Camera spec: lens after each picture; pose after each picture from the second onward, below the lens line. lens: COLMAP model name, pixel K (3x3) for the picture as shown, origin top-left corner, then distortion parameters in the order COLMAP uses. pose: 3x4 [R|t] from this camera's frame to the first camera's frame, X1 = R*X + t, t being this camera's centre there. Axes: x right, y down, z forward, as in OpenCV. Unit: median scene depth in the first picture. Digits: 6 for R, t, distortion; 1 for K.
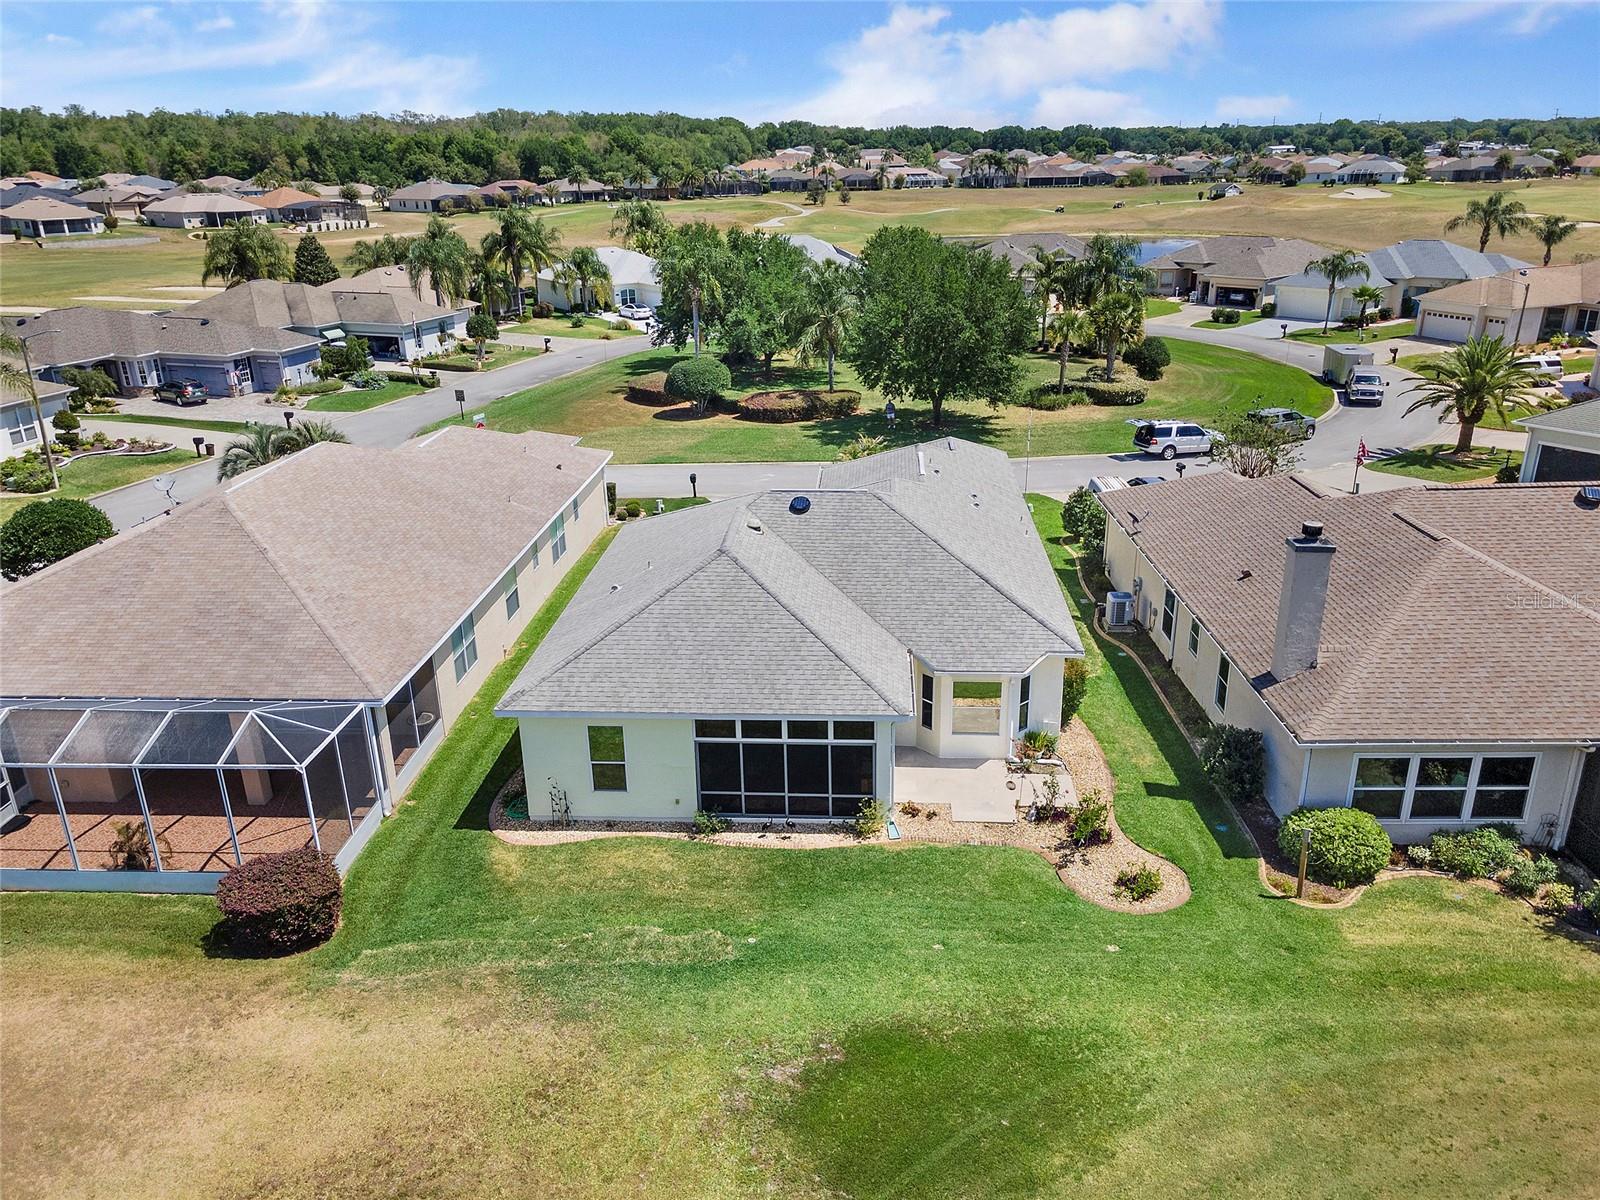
lens RADIAL K [[1174.2, 0, 808.2], [0, 1174.2, 597.2], [0, 0, 1]] dist [0.032563, 0.025363]
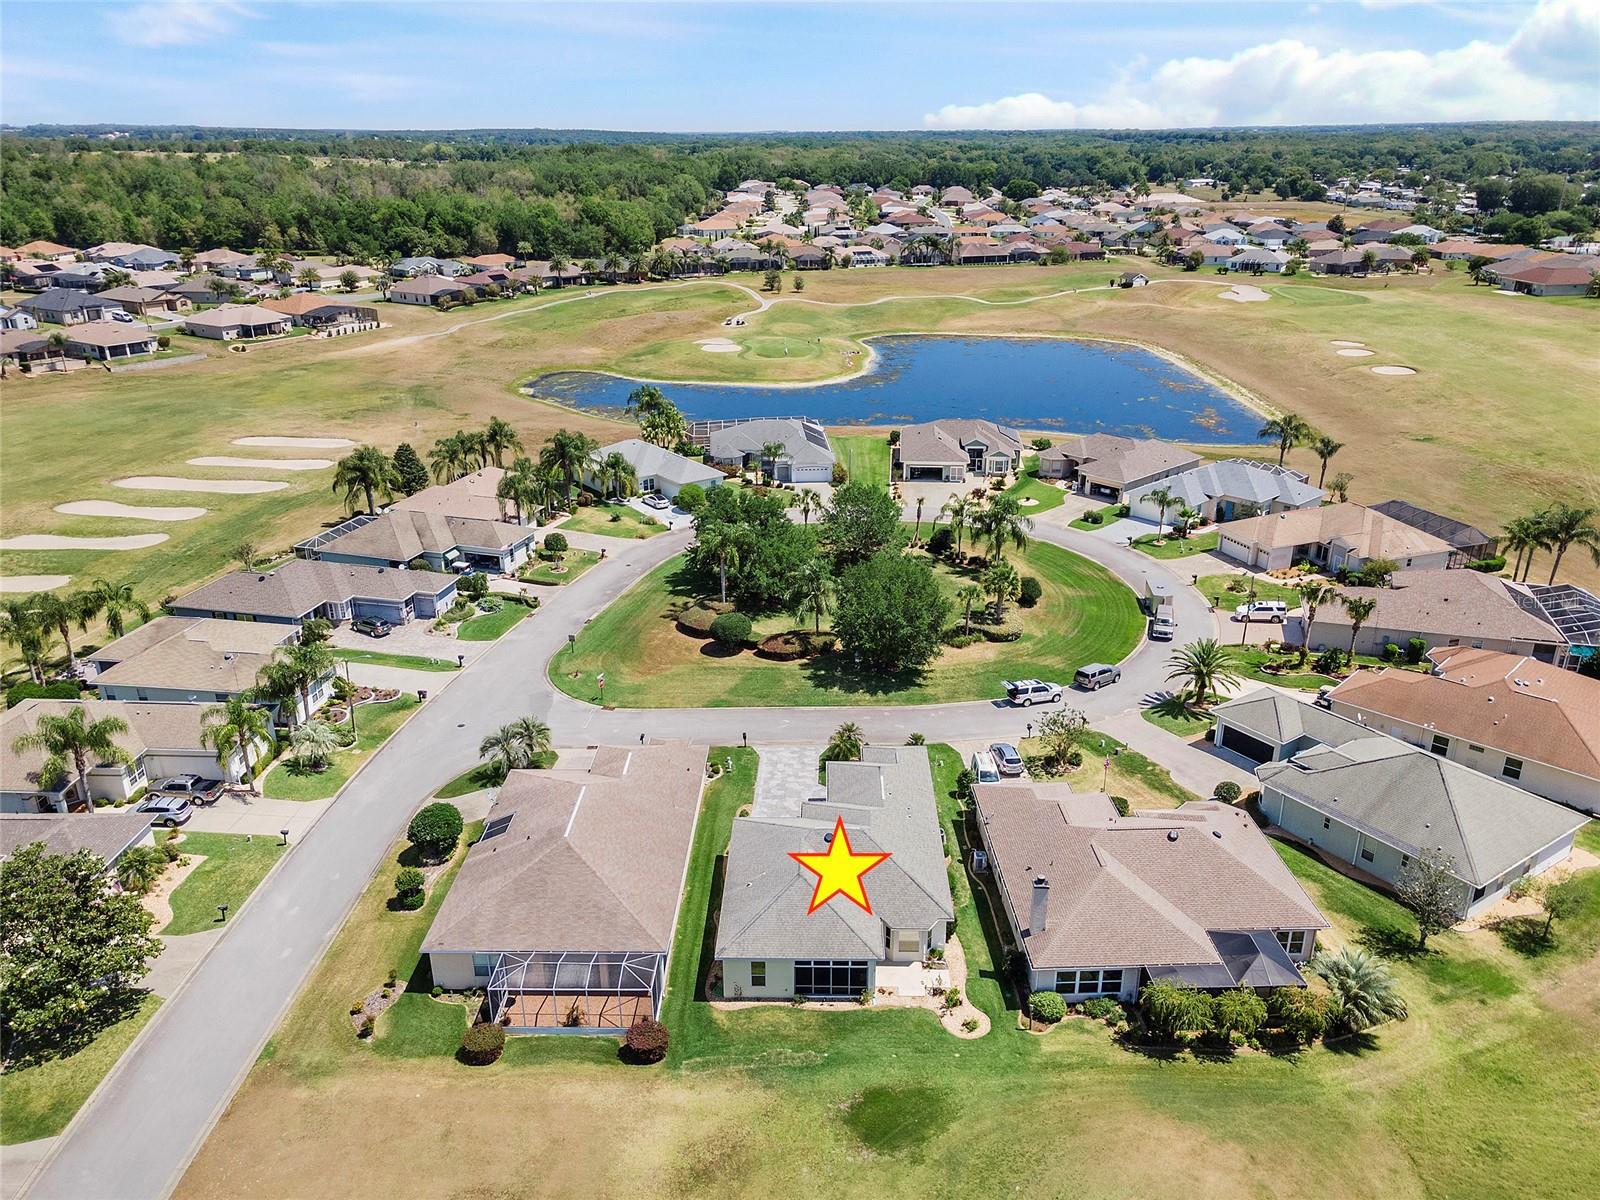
lens RADIAL K [[1174.2, 0, 808.2], [0, 1174.2, 597.2], [0, 0, 1]] dist [0.032563, 0.025363]
pose [[0.998826, -0.005315, 0.048150, -0.178209], [0.004638, 0.999889, 0.014157, -0.668057], [-0.048219, -0.013917, 0.998740, -1.417737]]
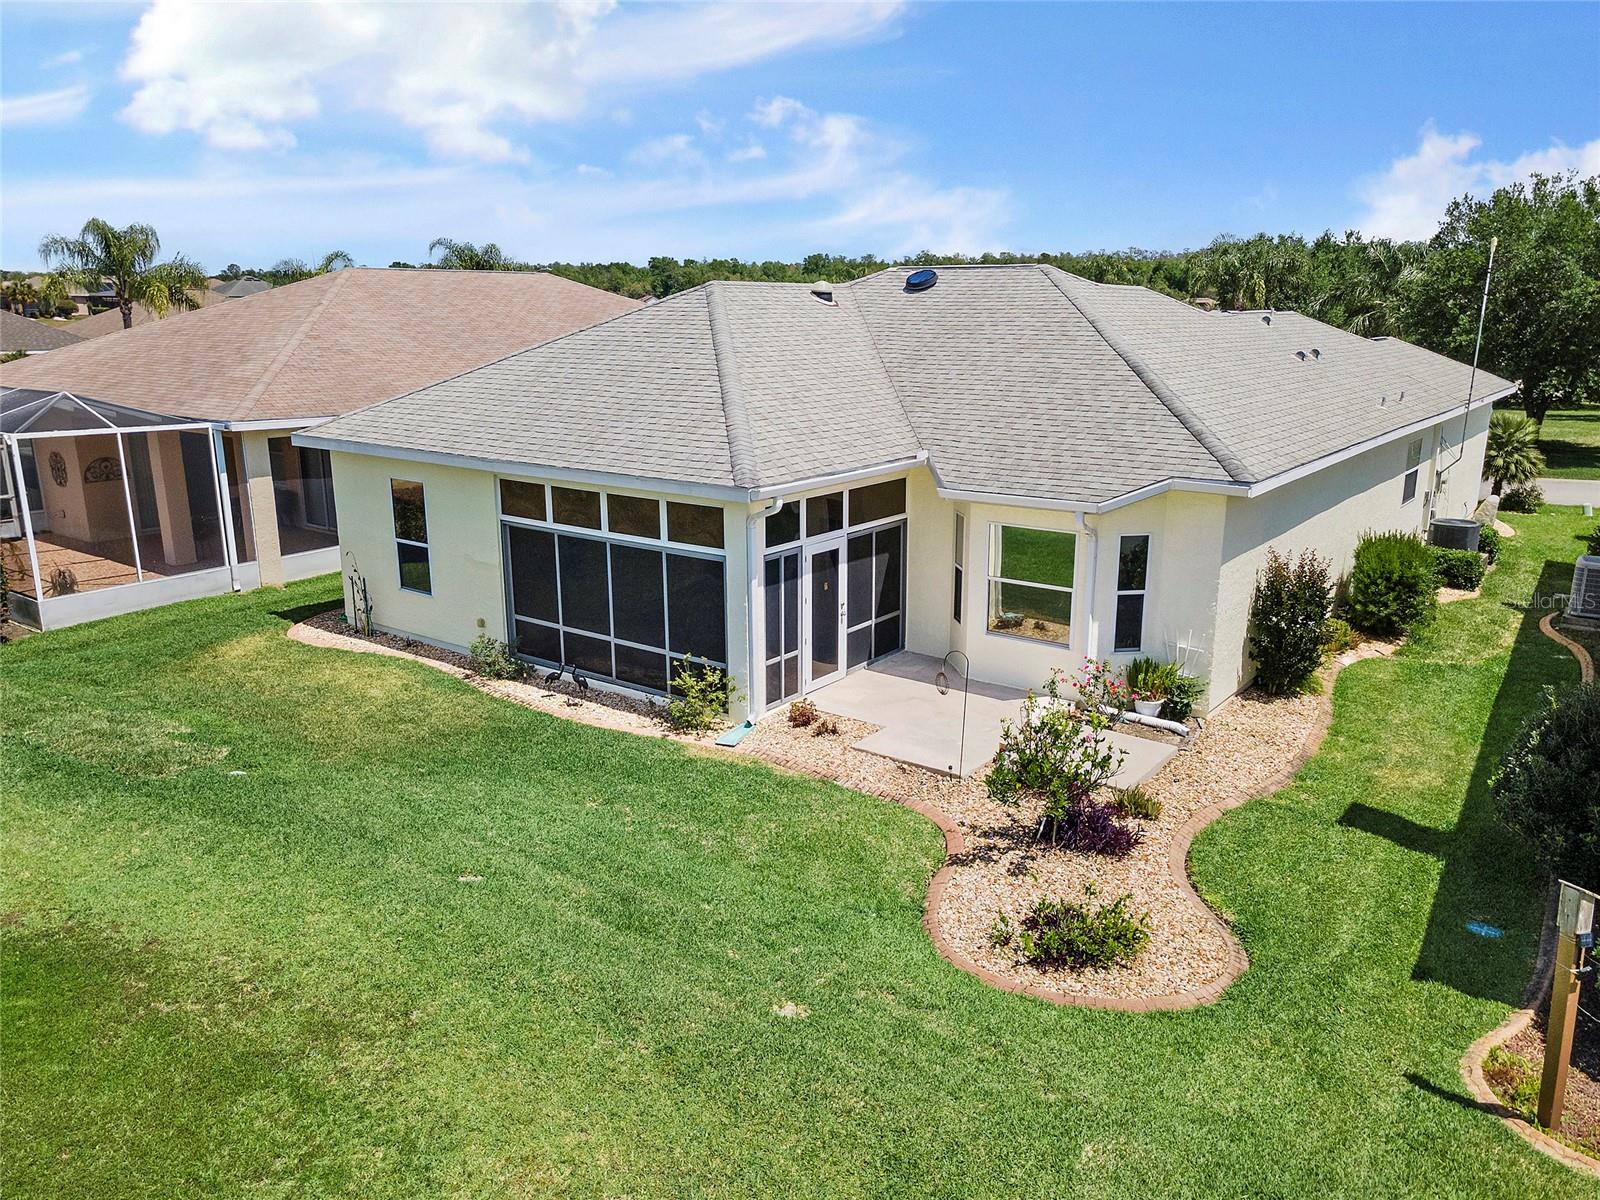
lens RADIAL K [[1174.2, 0, 808.2], [0, 1174.2, 597.2], [0, 0, 1]] dist [0.032563, 0.025363]
pose [[0.836401, 0.148433, -0.527637, 0.355463], [-0.208798, 0.976335, -0.056325, 0.159089], [0.506791, 0.157280, 0.847600, 0.557049]]
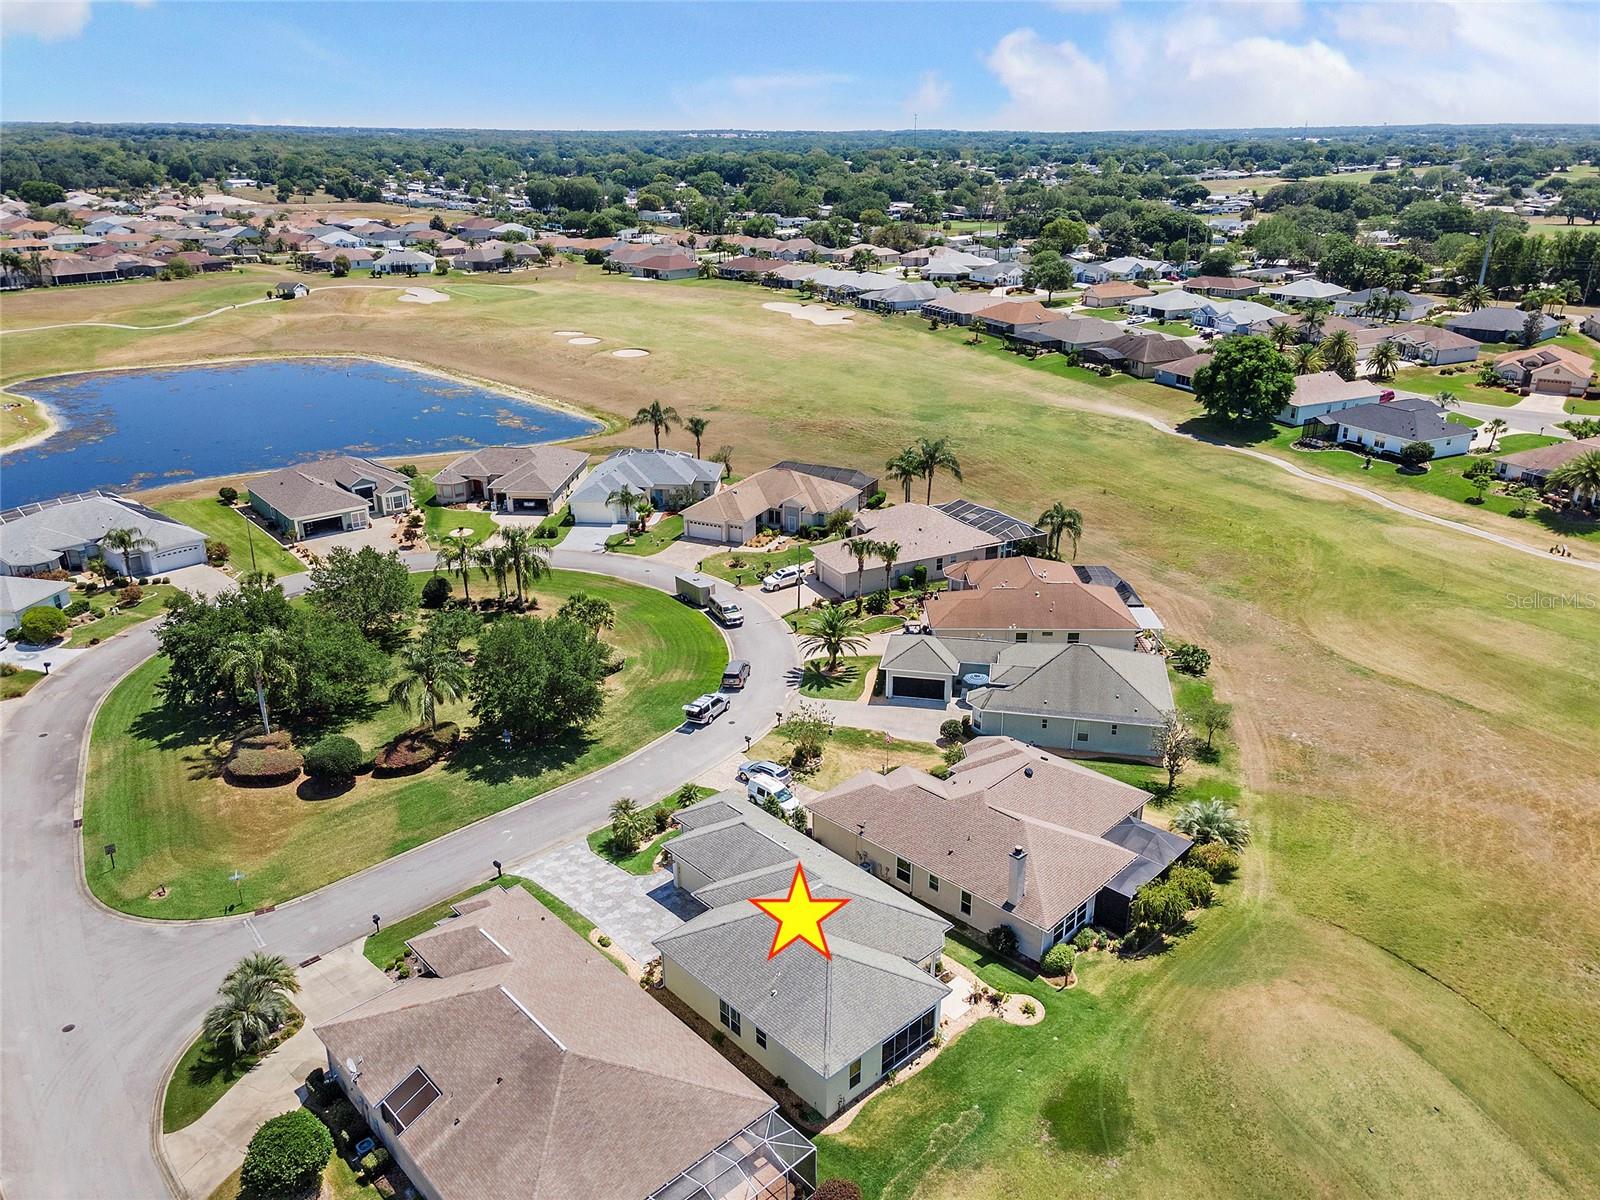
lens RADIAL K [[1174.2, 0, 808.2], [0, 1174.2, 597.2], [0, 0, 1]] dist [0.032563, 0.025363]
pose [[0.684004, -0.252469, 0.684396, -1.489159], [0.246685, 0.962981, 0.108692, -0.961111], [-0.686501, 0.094484, 0.720964, -0.599044]]
